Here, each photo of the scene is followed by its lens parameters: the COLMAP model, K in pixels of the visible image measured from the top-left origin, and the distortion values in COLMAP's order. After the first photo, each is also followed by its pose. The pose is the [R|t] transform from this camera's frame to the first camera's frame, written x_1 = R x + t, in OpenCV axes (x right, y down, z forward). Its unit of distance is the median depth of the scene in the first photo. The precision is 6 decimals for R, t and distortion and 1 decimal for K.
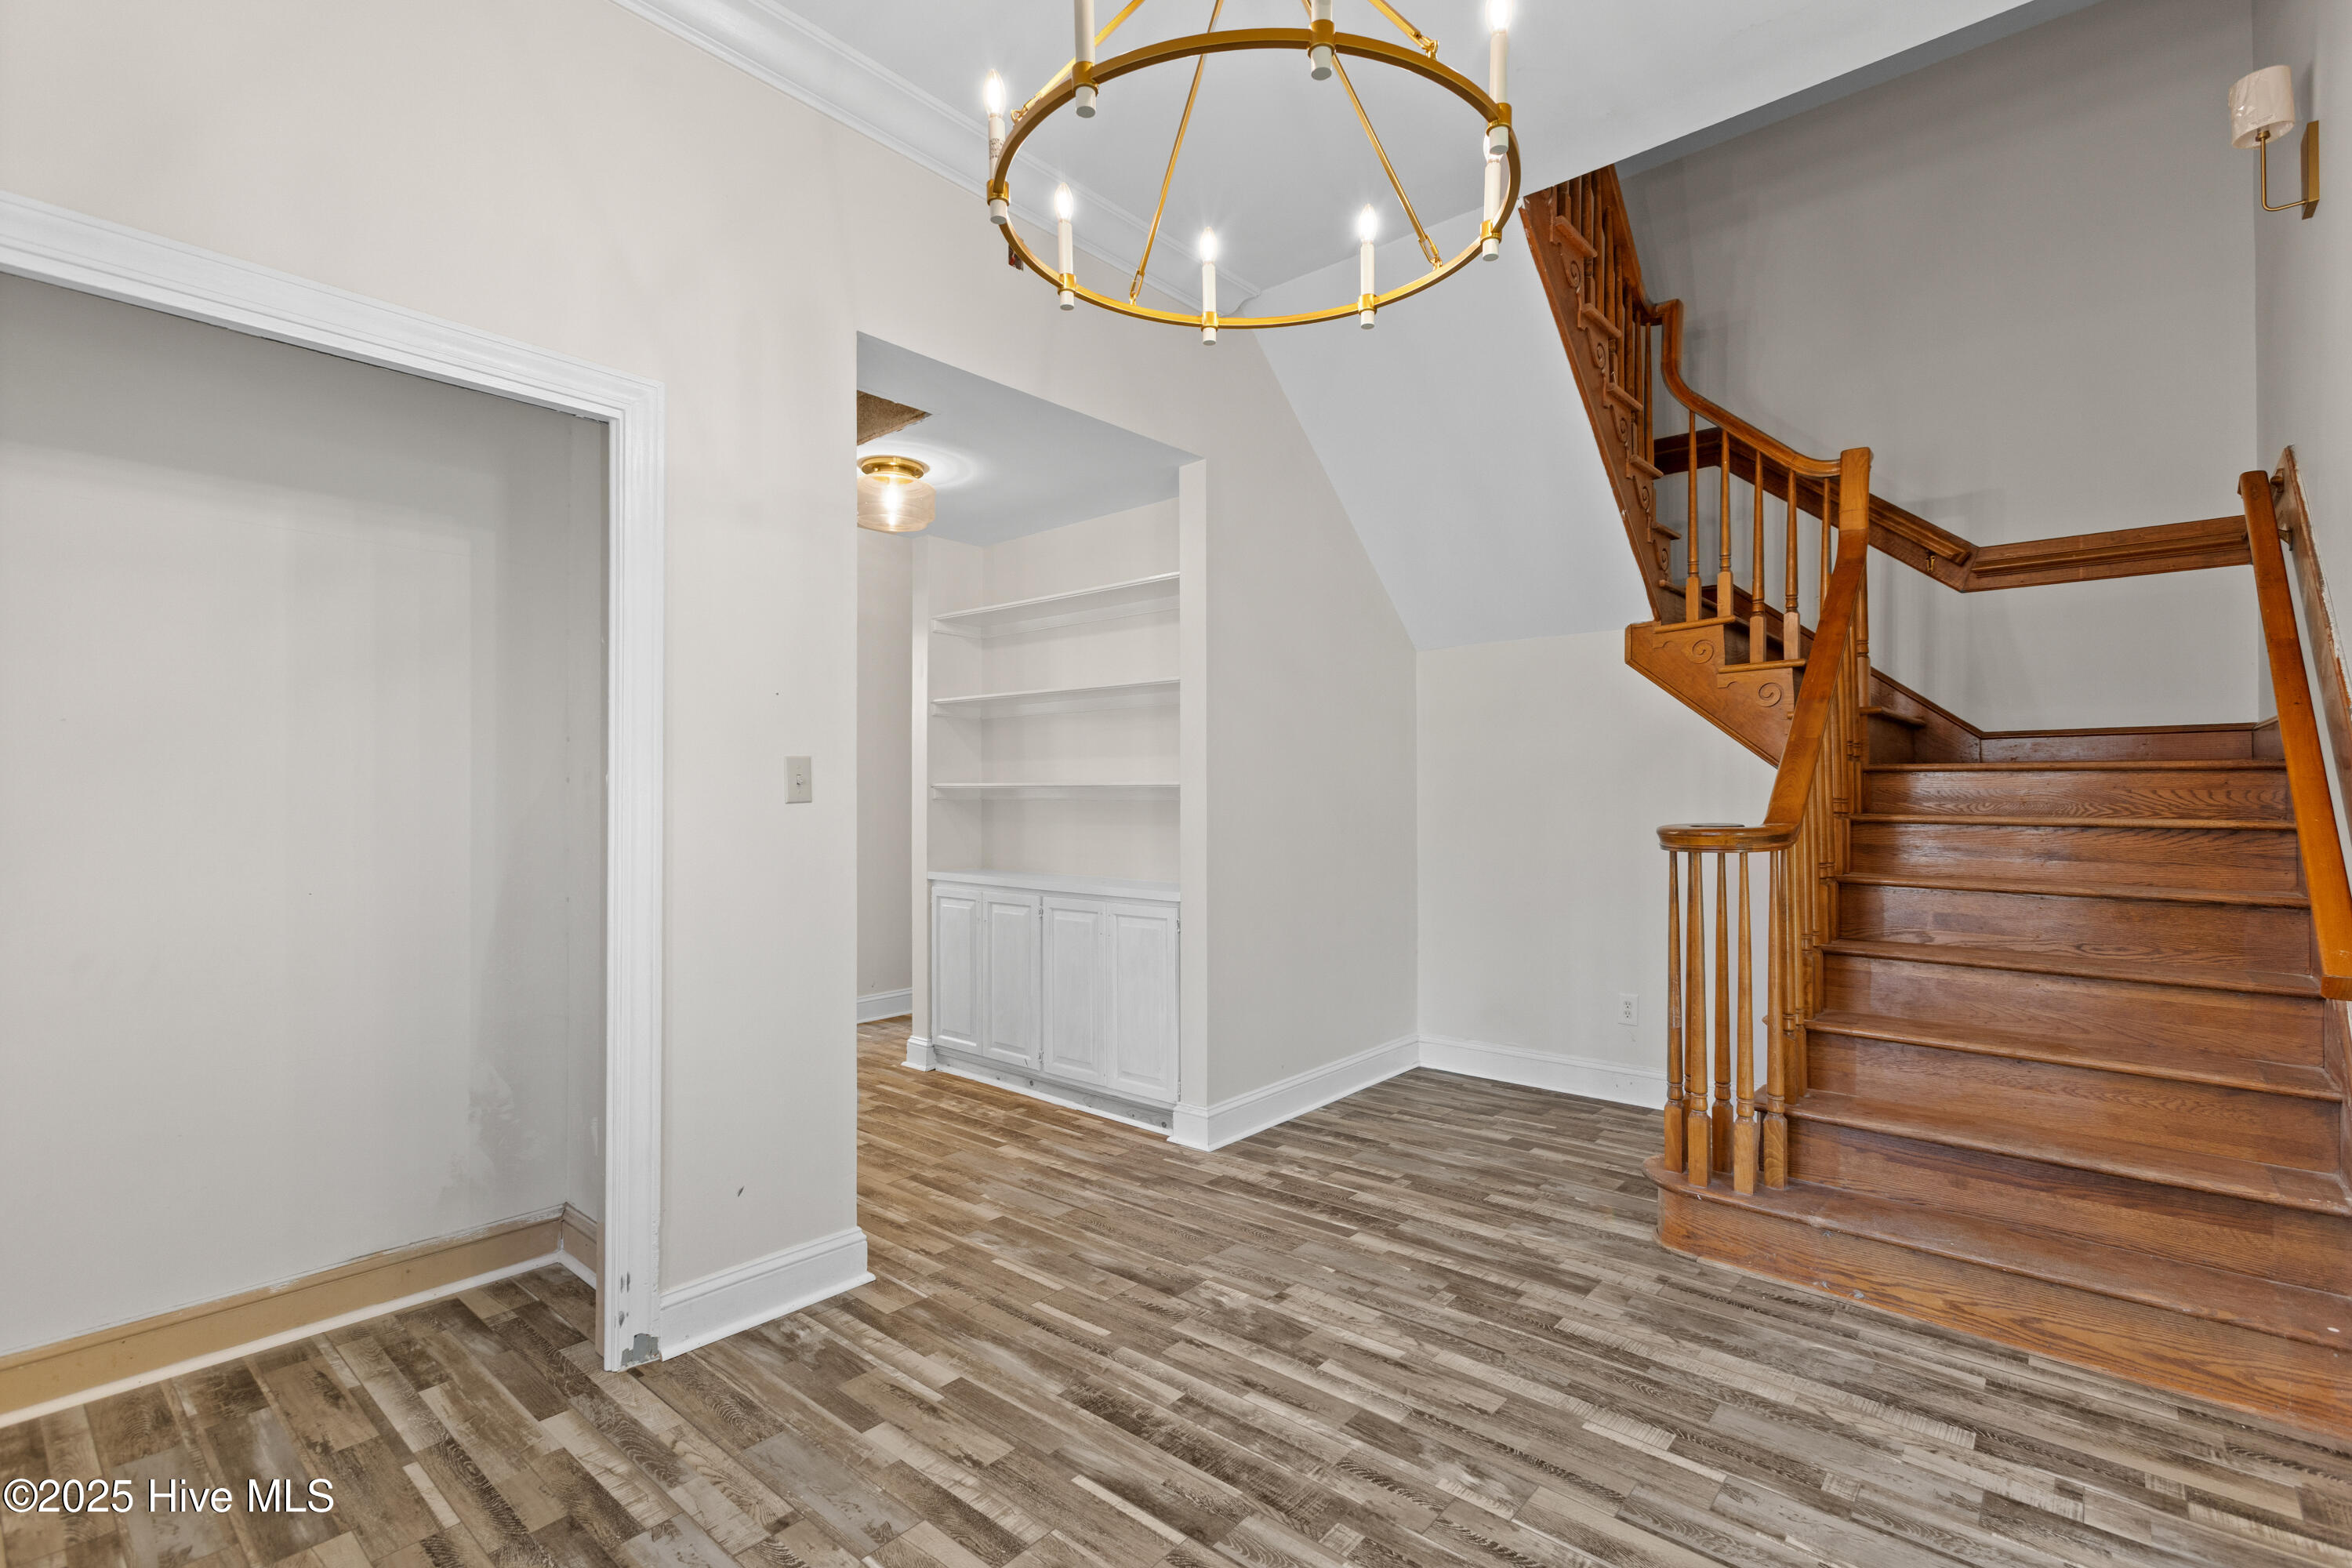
lens RADIAL K [[1055.9, 0, 1174.7], [0, 1055.9, 783.9], [0, 0, 1]] dist [-0.004801, 0.002116]
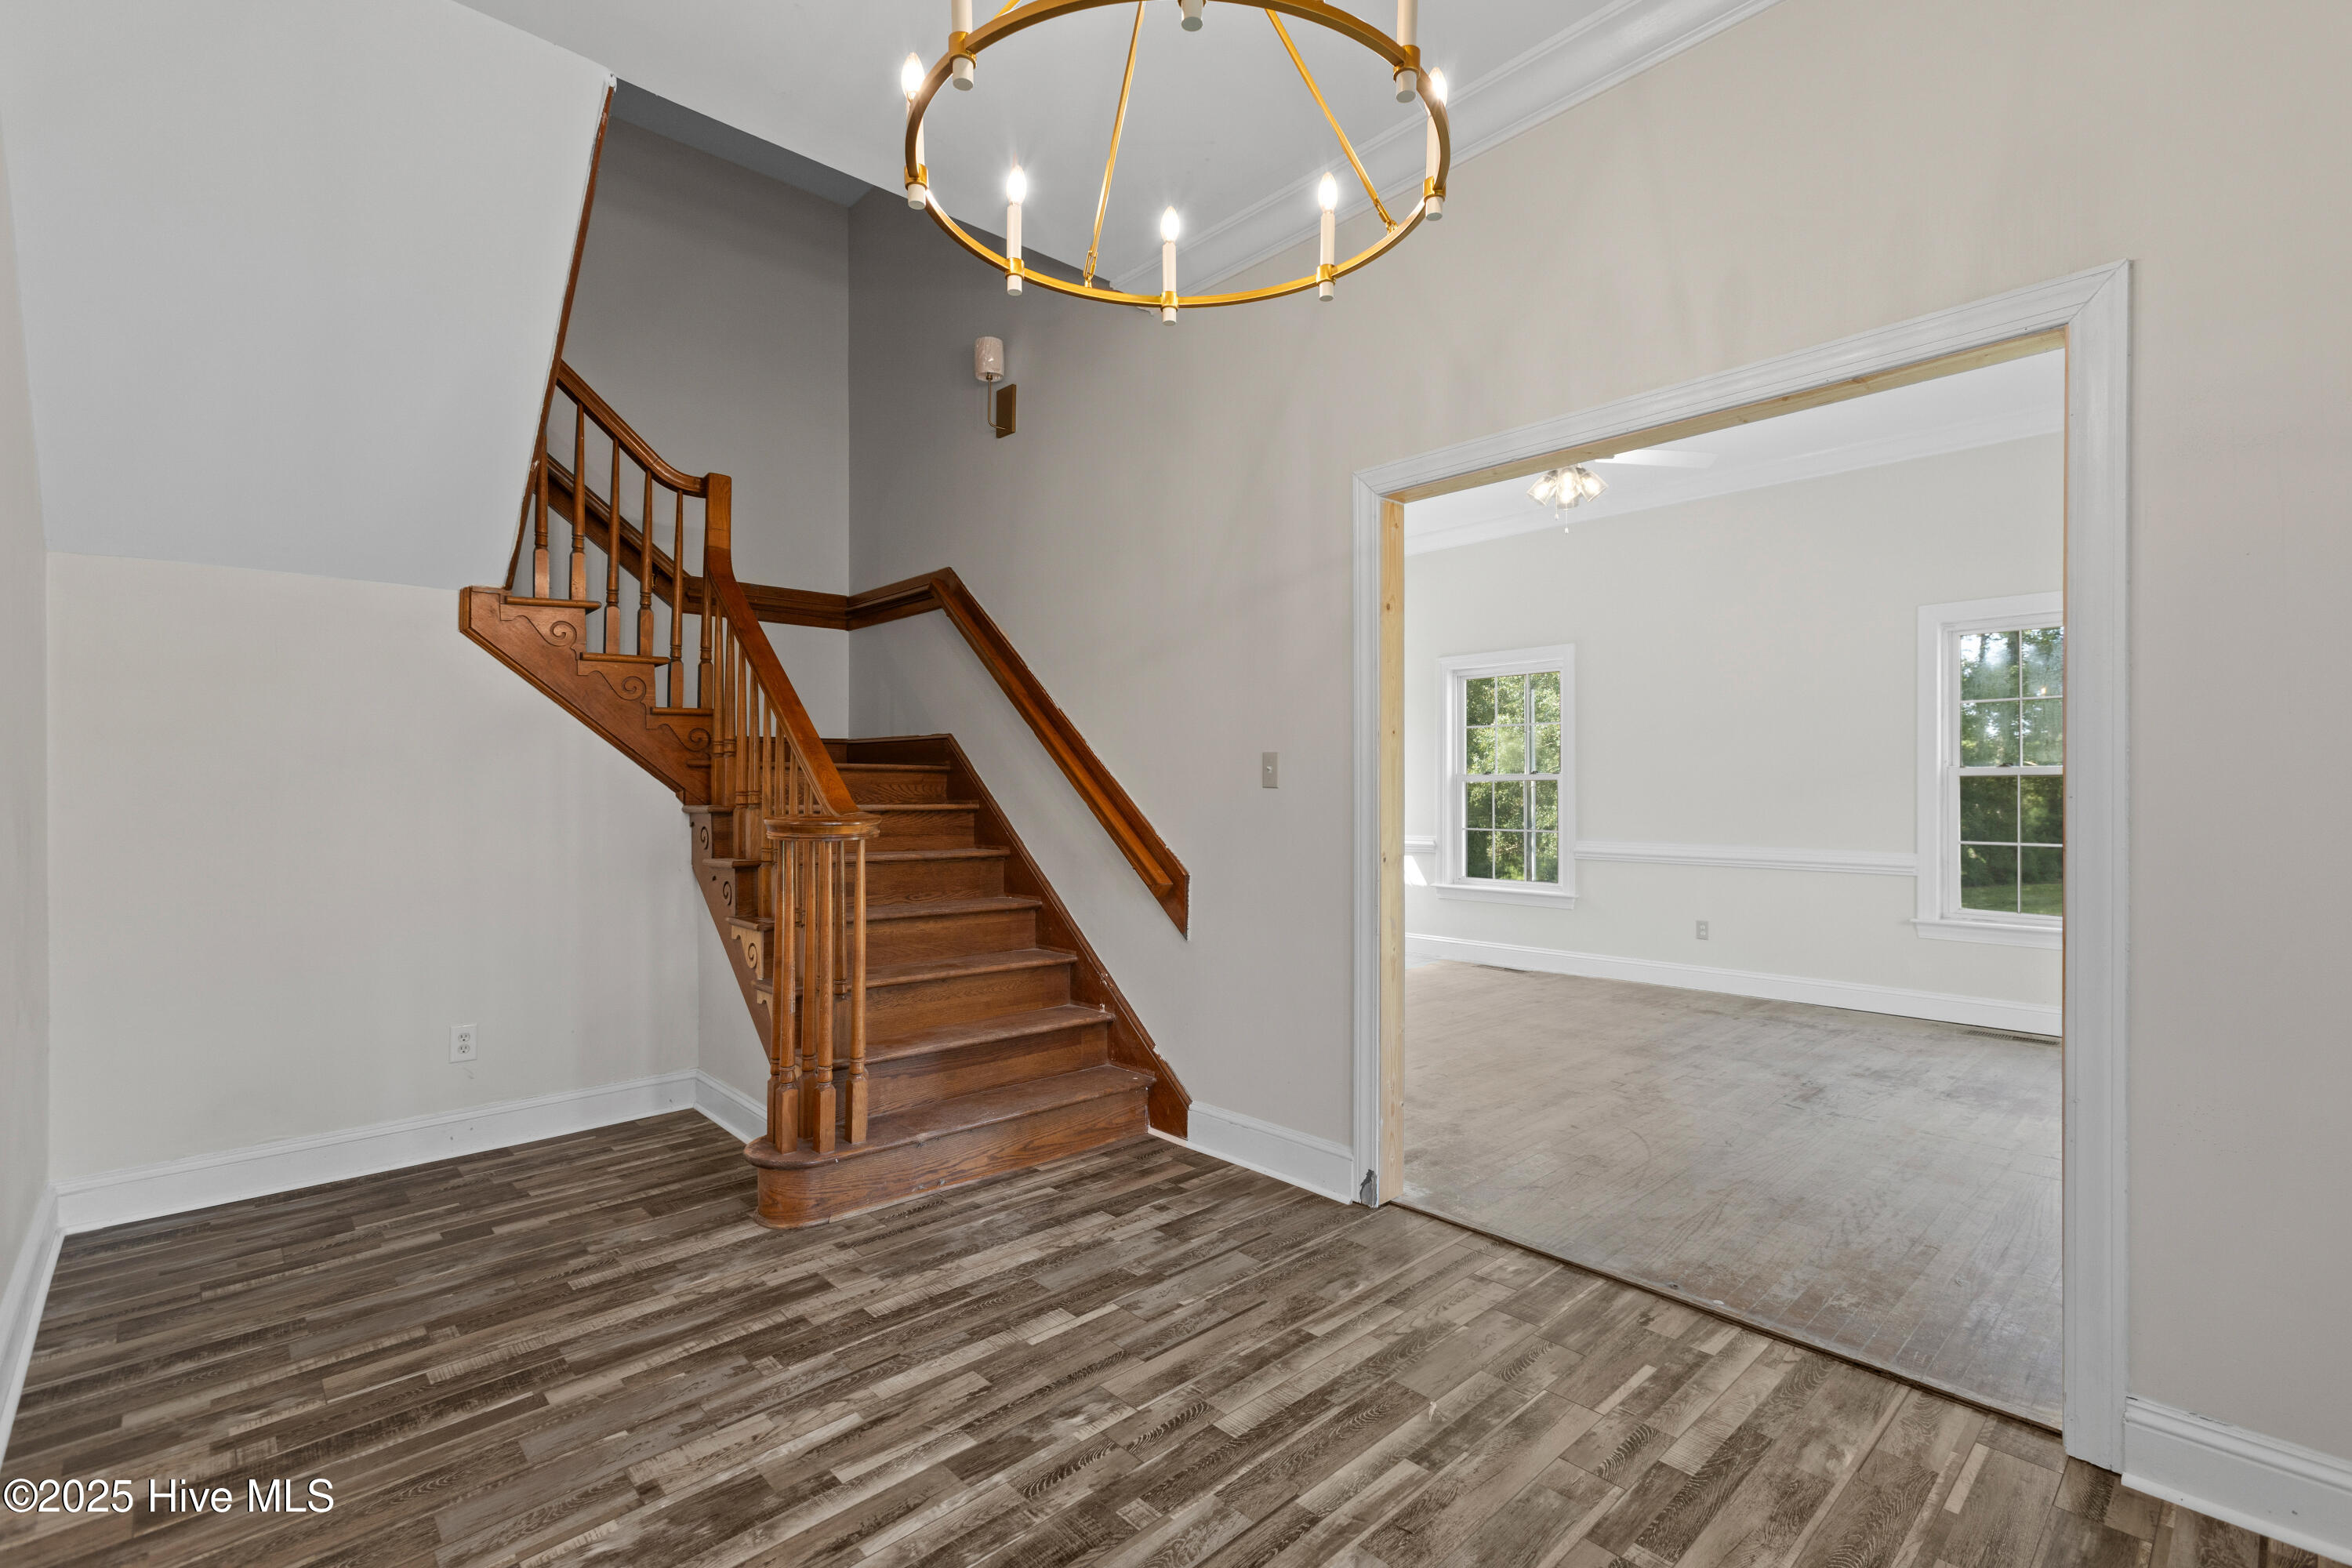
lens RADIAL K [[1055.9, 0, 1173.5], [0, 1055.9, 787.6], [0, 0, 1]] dist [-0.004801, 0.002116]
pose [[0.112797, 0.001322, 0.993617, -0.579728], [-0.009425, 0.999956, -0.000260, 0.007678], [-0.993573, -0.009335, 0.112804, 0.580806]]
